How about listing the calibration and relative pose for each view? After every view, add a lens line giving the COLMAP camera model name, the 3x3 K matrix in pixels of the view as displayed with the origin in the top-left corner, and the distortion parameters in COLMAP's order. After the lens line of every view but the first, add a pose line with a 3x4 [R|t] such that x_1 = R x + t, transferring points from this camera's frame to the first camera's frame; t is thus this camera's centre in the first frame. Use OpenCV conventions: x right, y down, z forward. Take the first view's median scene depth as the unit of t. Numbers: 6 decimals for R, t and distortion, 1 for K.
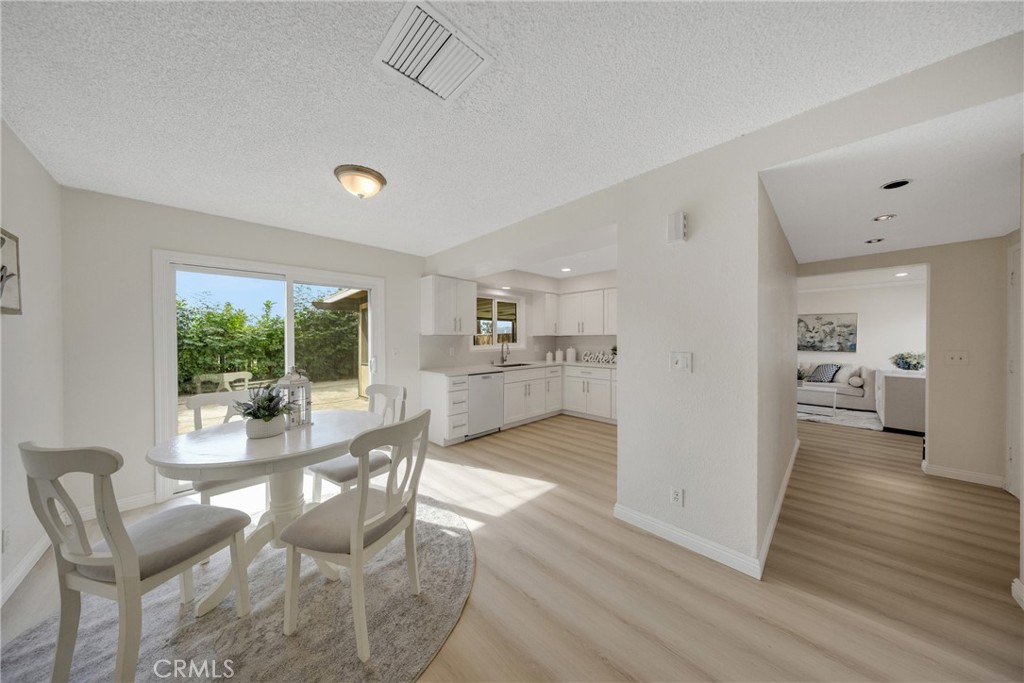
lens RADIAL K [[311.9, 0, 510.4], [0, 311.9, 339.5], [0, 0, 1]] dist [-0.001626, -0.000165]
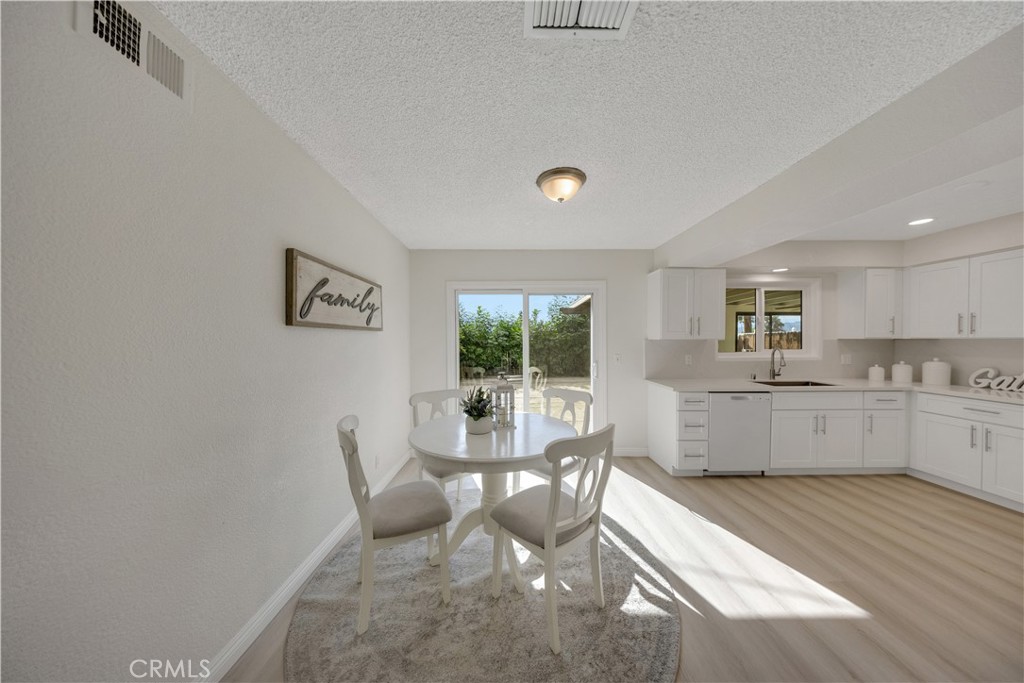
lens RADIAL K [[311.9, 0, 510.4], [0, 311.9, 339.5], [0, 0, 1]] dist [-0.001626, -0.000165]
pose [[0.720831, 0.001663, -0.693109, 0.040788], [-0.000055, 0.999997, 0.002342, -0.015049], [0.693111, -0.001650, 0.720829, 0.100167]]
